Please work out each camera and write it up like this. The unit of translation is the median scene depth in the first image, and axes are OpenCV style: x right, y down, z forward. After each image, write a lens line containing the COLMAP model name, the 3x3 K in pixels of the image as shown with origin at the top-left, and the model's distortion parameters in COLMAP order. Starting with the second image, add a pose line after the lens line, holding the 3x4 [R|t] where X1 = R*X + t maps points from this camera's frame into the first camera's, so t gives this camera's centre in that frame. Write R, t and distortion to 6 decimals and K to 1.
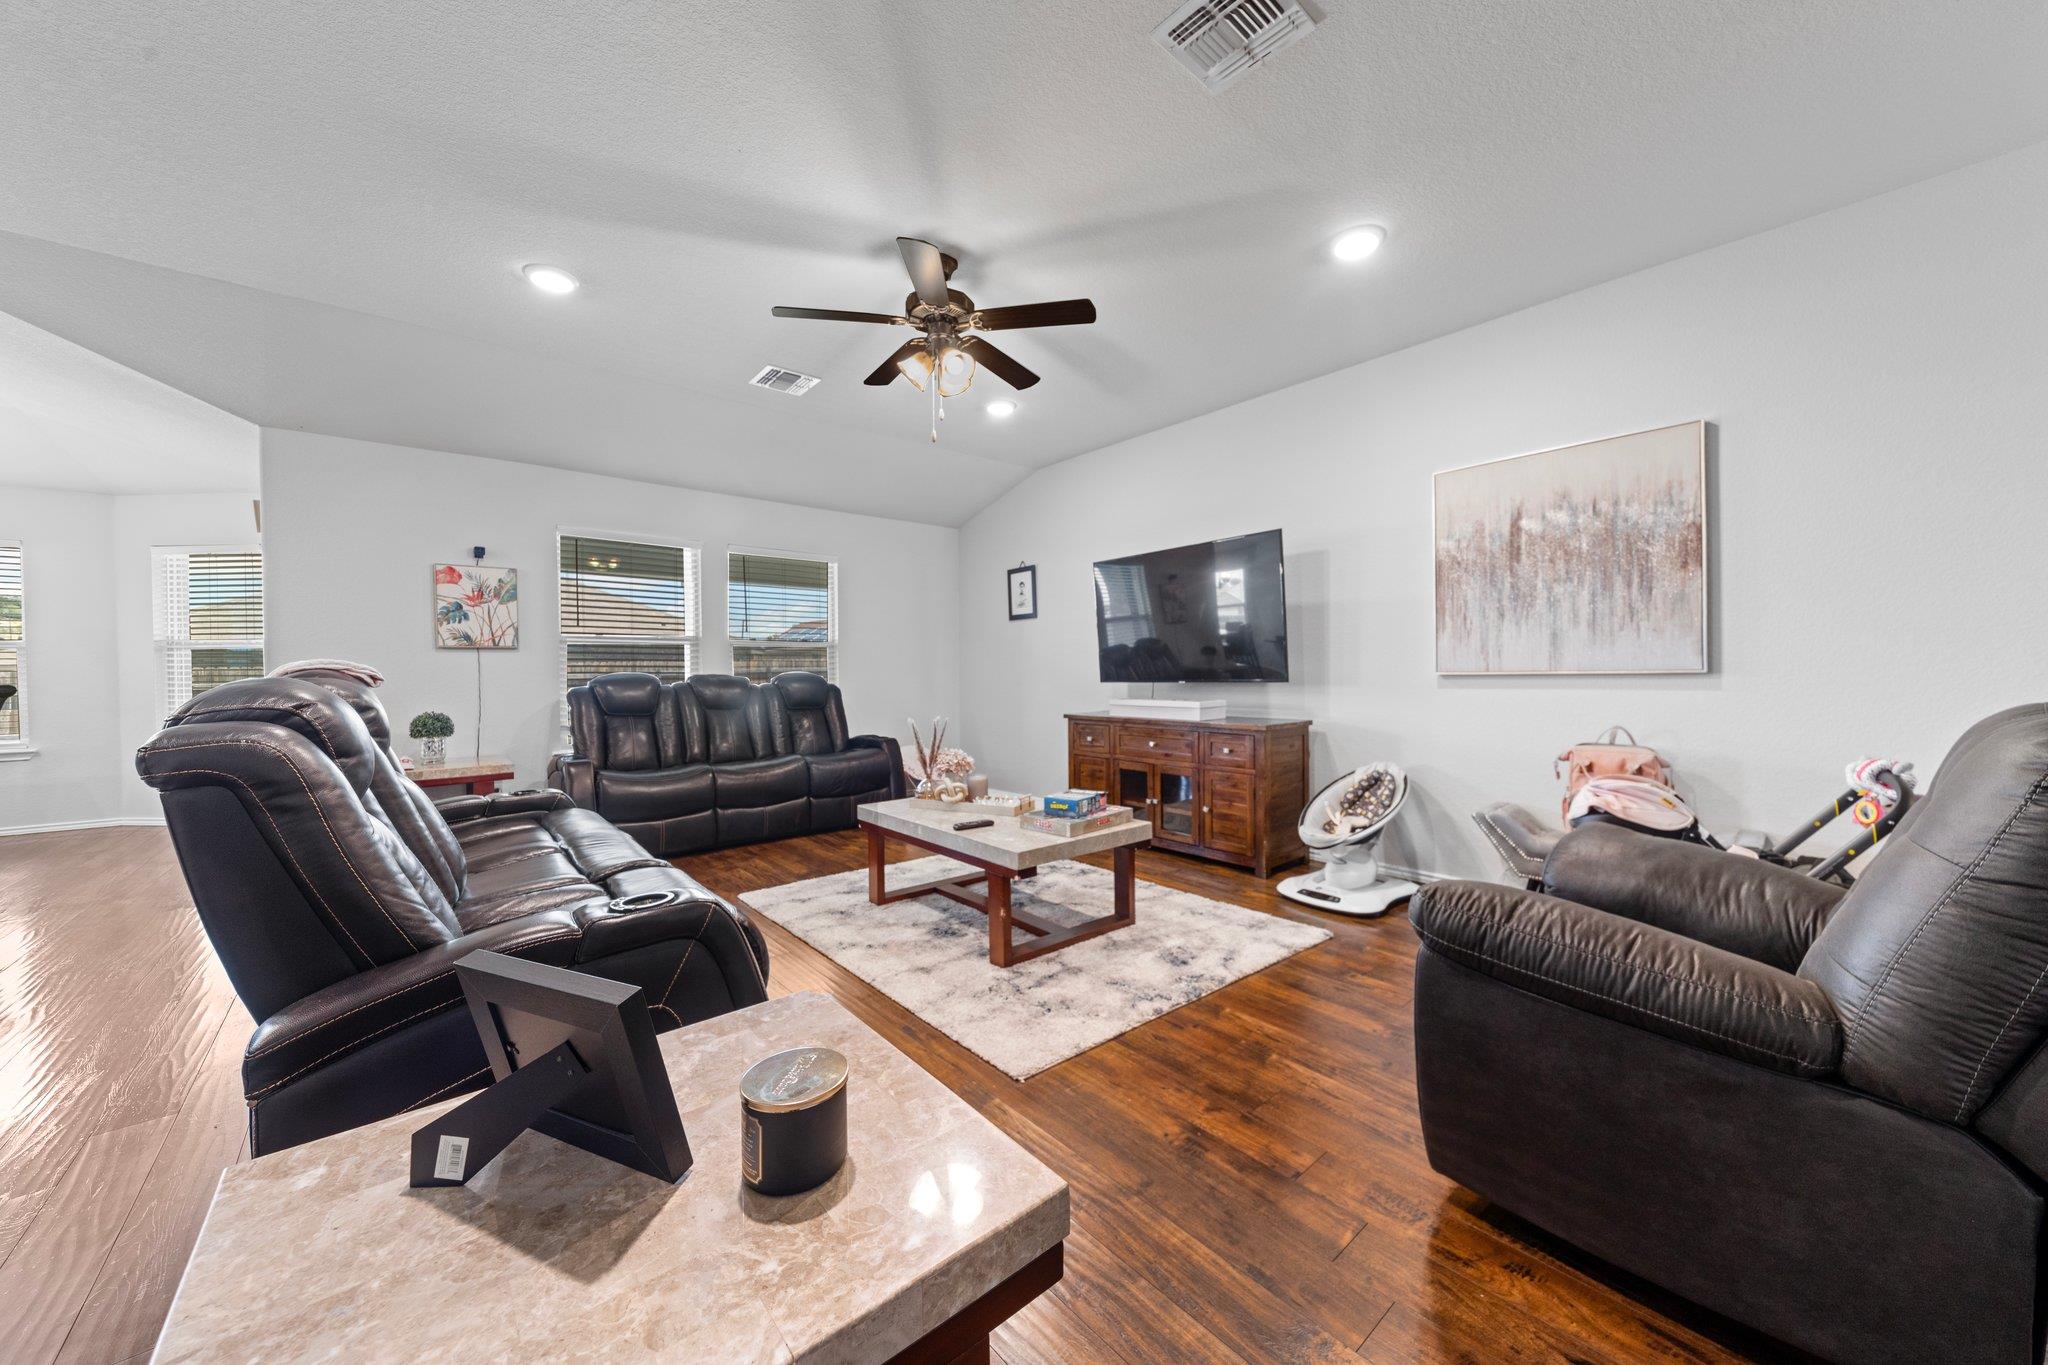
lens RADIAL K [[732.3, 0, 1037.7], [0, 732.3, 680.8], [0, 0, 1]] dist [0.009038, -0.004386]
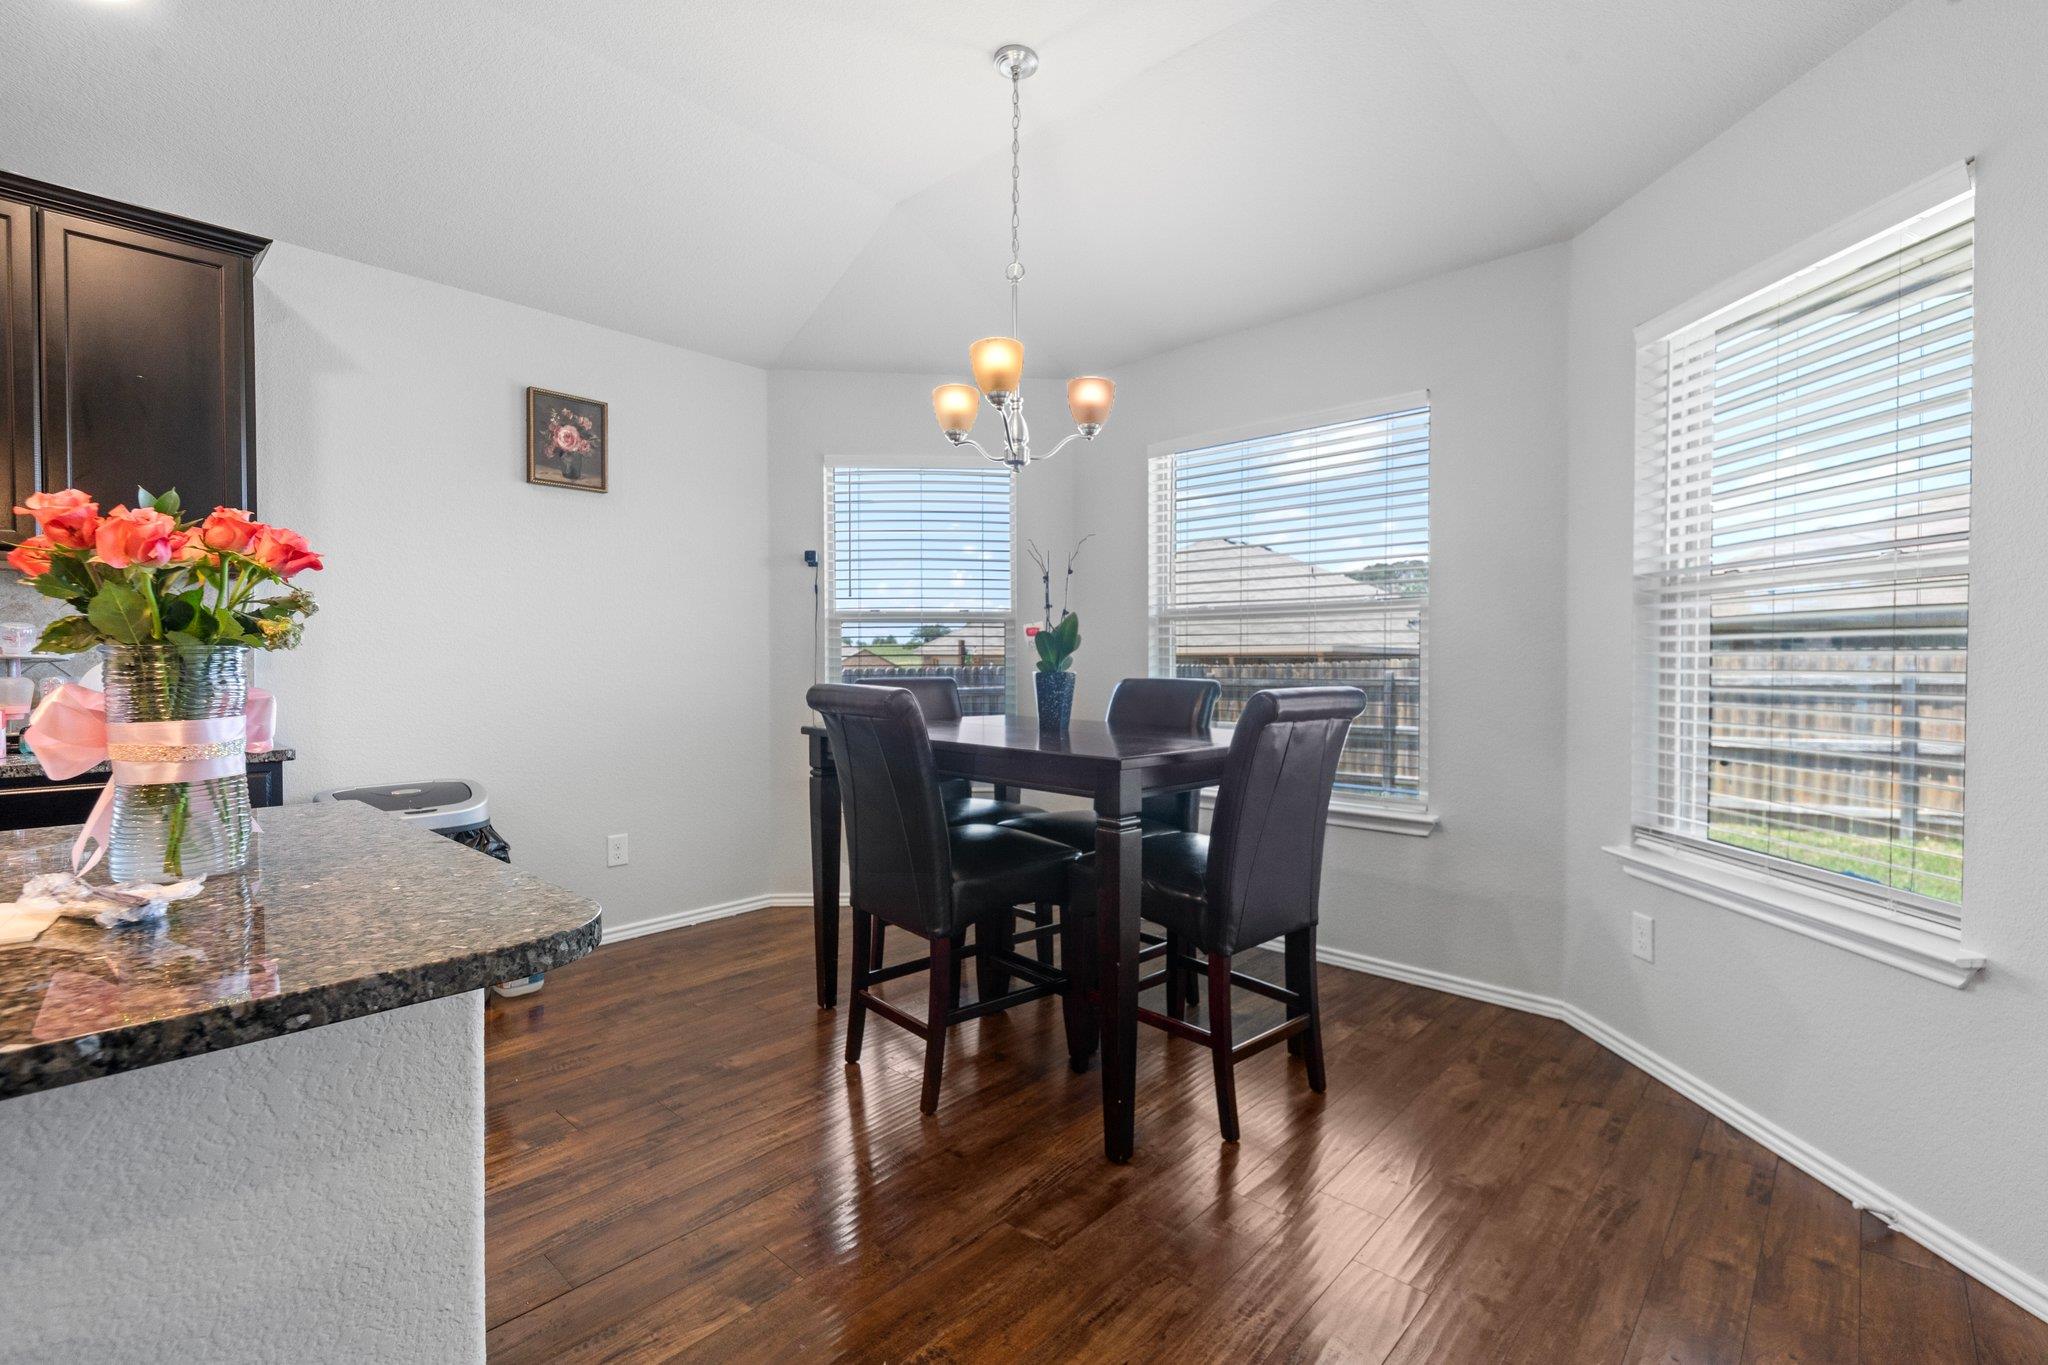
lens RADIAL K [[901.1, 0, 1053.4], [0, 901.1, 688.2], [0, 0, 1]] dist [0.000998, -0.000159]
pose [[0.121405, 0.032927, -0.992057, -0.944274], [-0.018442, 0.999352, 0.030912, -0.007509], [0.992432, 0.014543, 0.121934, 0.788703]]
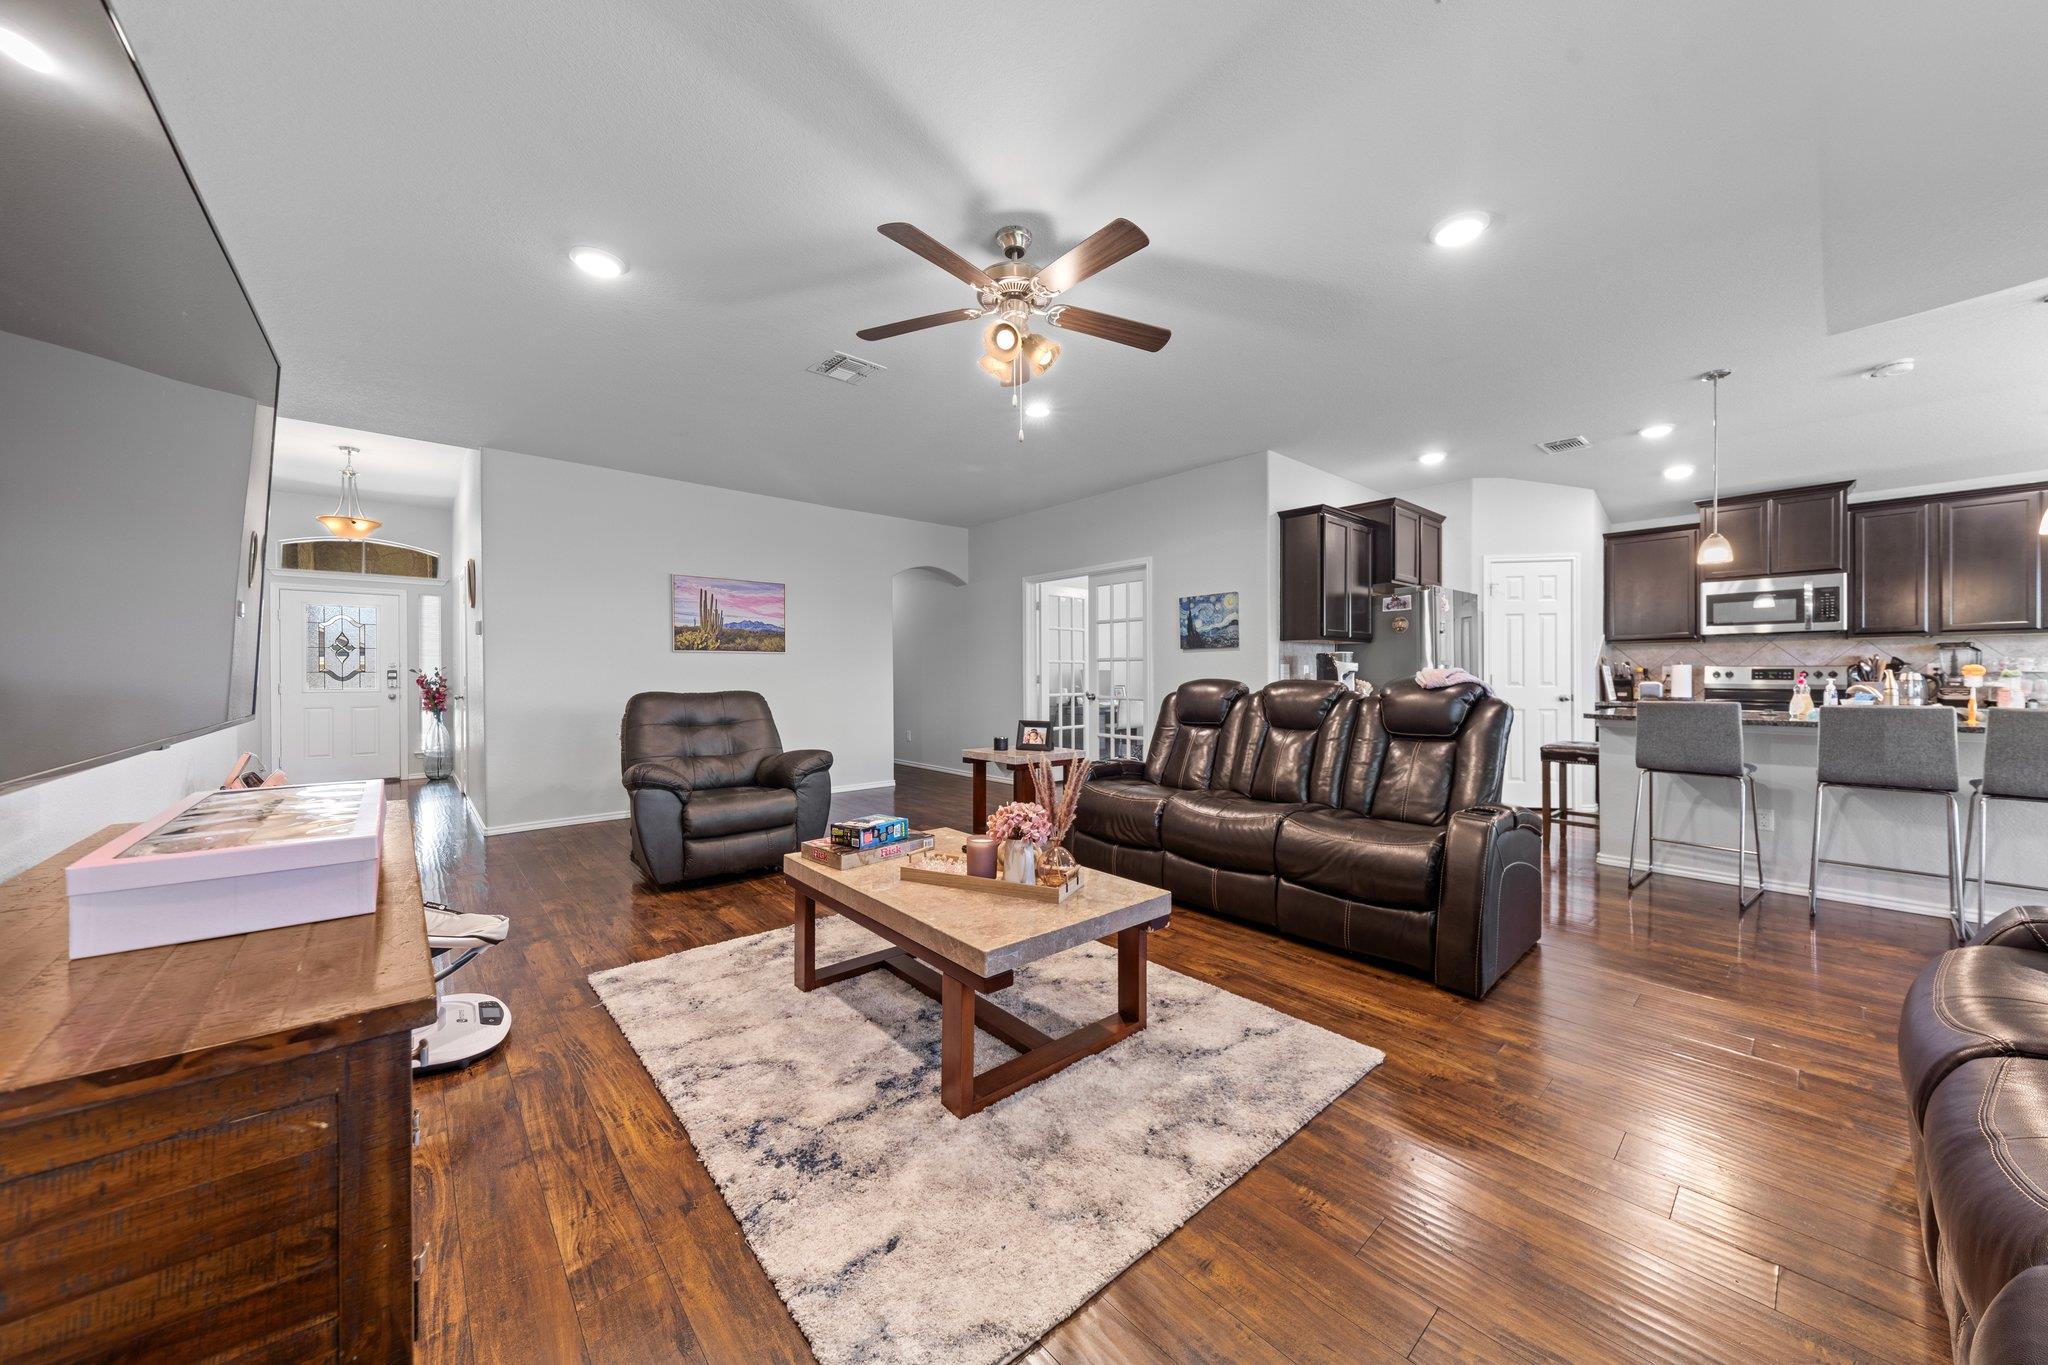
lens RADIAL K [[709.6, 0, 1038.7], [0, 709.6, 677.1], [0, 0, 1]] dist [0.007737, -0.000004]
pose [[-0.999714, 0.009938, -0.021774, -0.091478], [0.009504, 0.999755, 0.019978, -0.024430], [0.021967, 0.019765, -0.999563, 1.251380]]
